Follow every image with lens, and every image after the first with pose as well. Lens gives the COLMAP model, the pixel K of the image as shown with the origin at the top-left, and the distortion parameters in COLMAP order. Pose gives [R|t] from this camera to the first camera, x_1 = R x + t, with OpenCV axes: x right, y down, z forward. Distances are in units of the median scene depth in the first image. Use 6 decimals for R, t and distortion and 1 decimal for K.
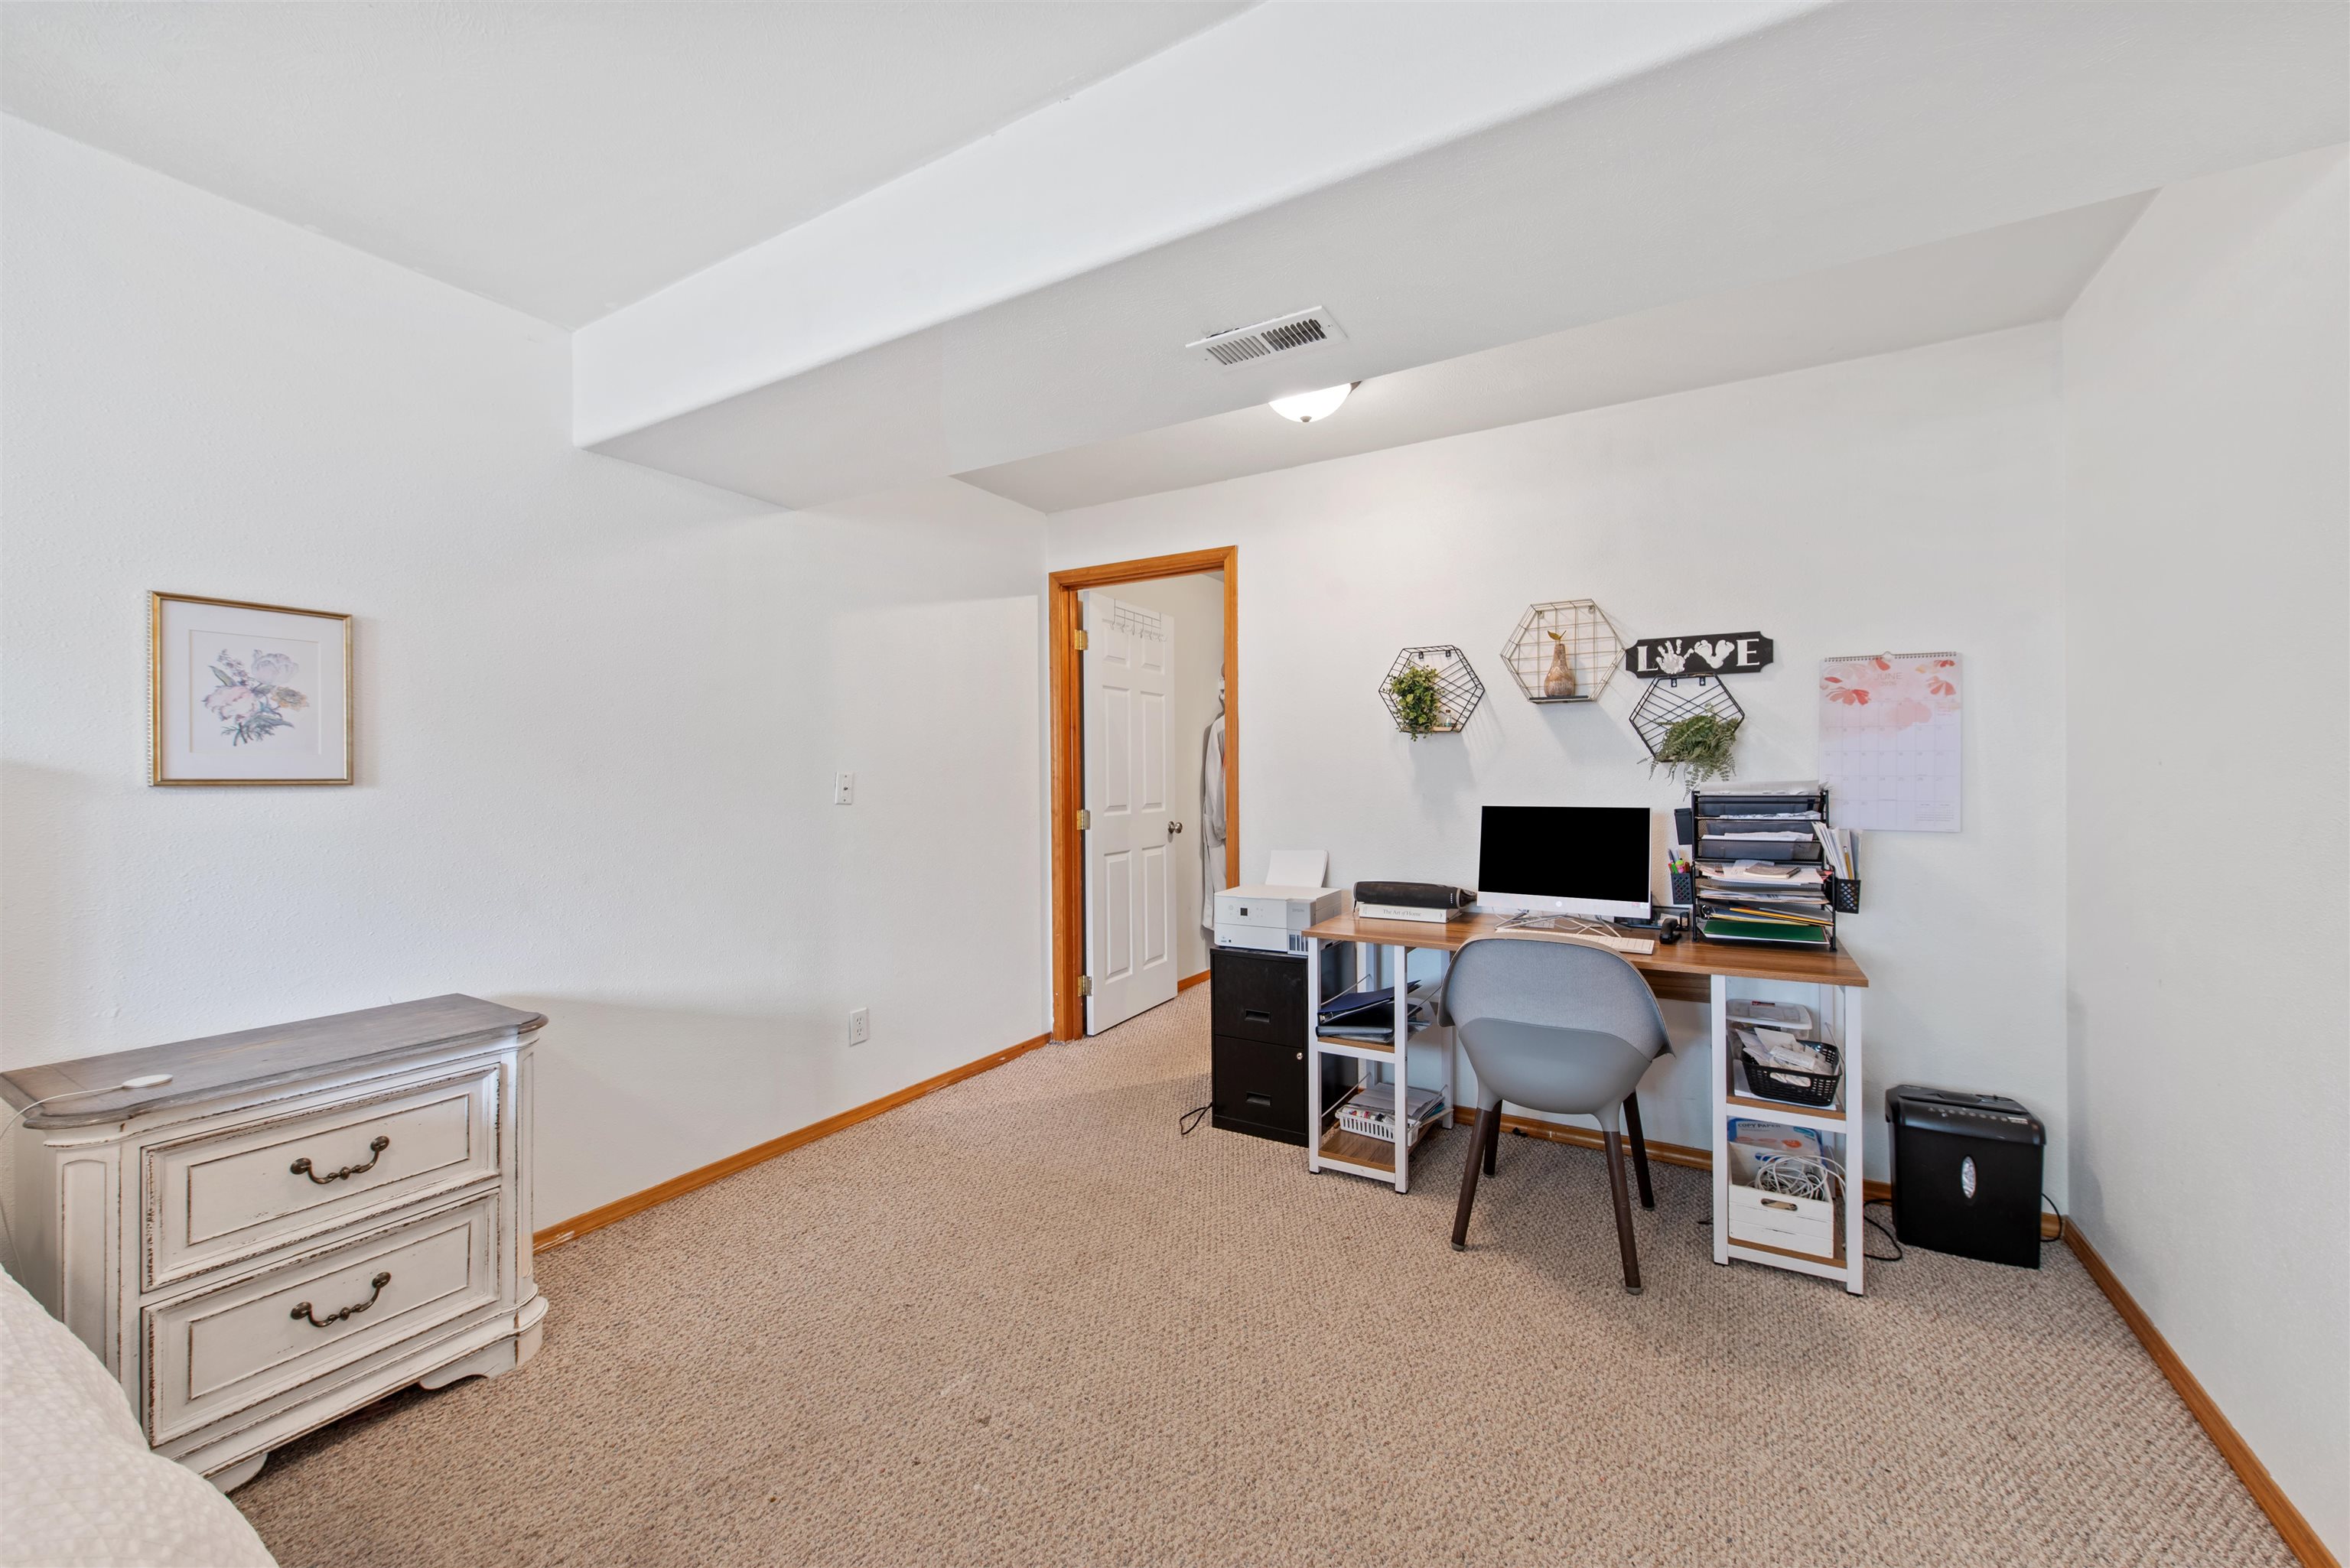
lens RADIAL K [[912.0, 0, 1187.4], [0, 912.0, 783.5], [0, 0, 1]] dist [0.000120, -0.000003]
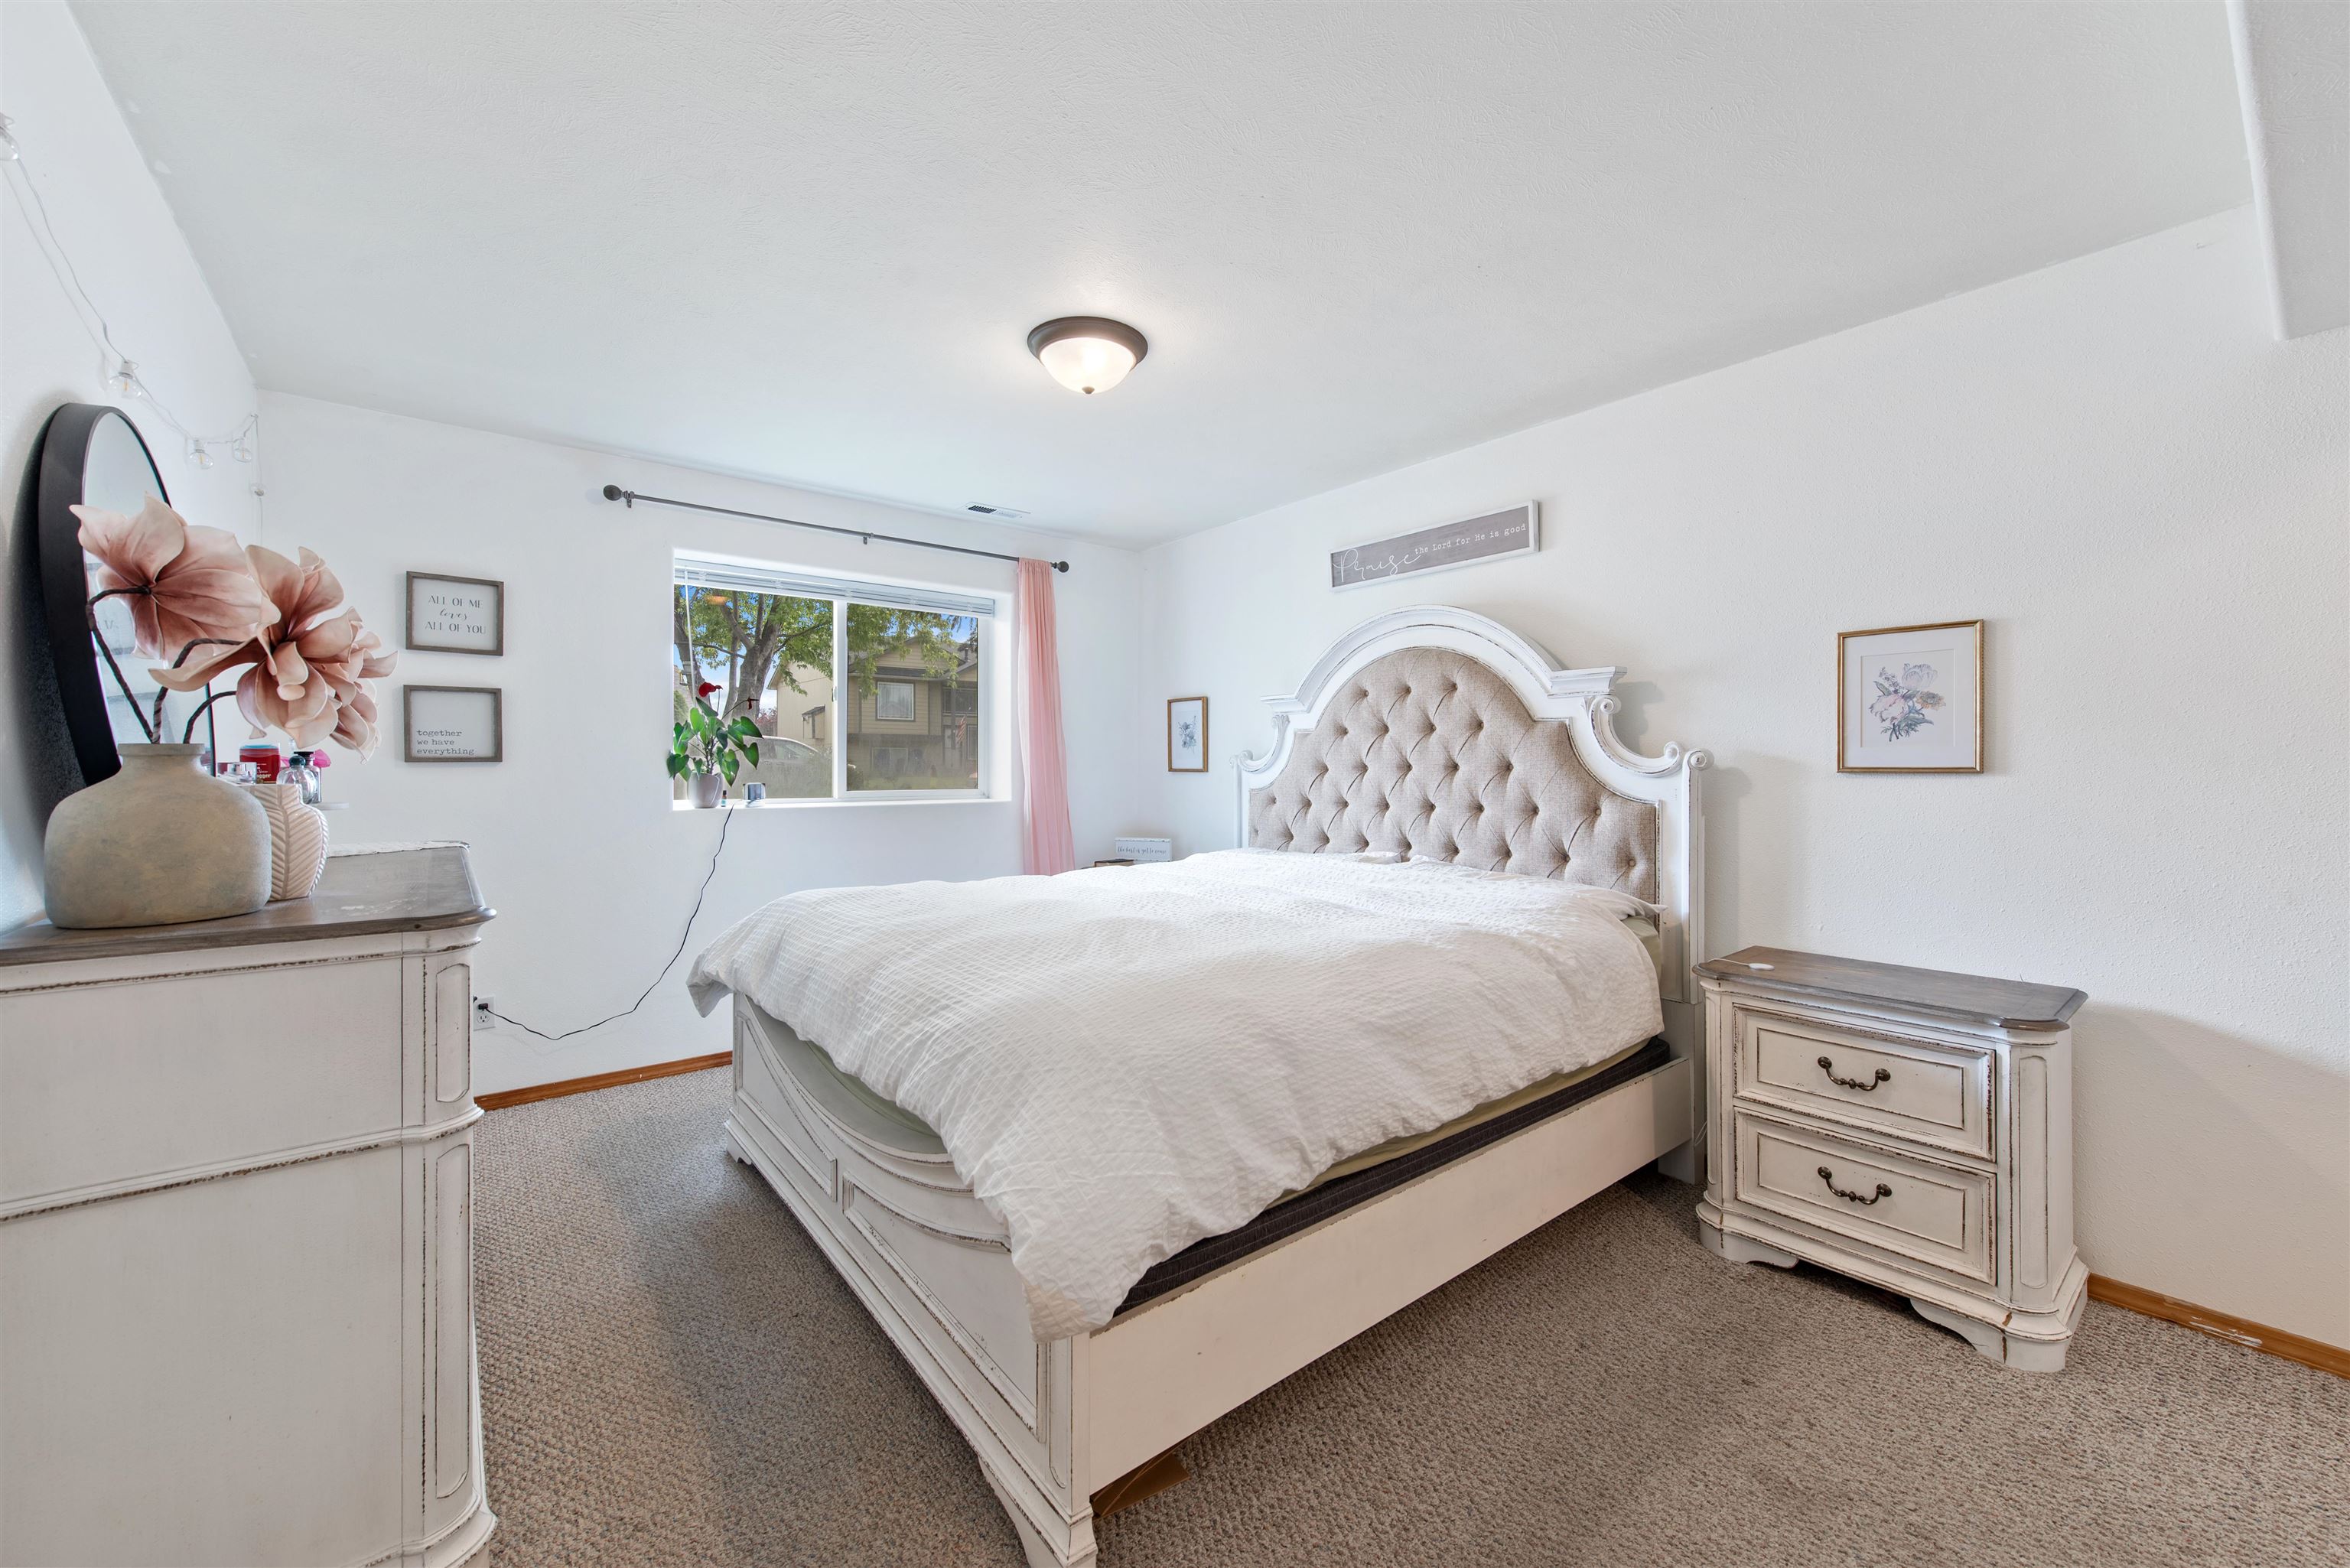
lens RADIAL K [[912.0, 0, 1181.4], [0, 912.0, 767.5], [0, 0, 1]] dist [0.000120, -0.000003]
pose [[-0.359980, 0.004573, -0.932949, 0.516239], [-0.001747, 0.999983, 0.005576, -0.009906], [0.932958, 0.003637, -0.359966, 0.536906]]
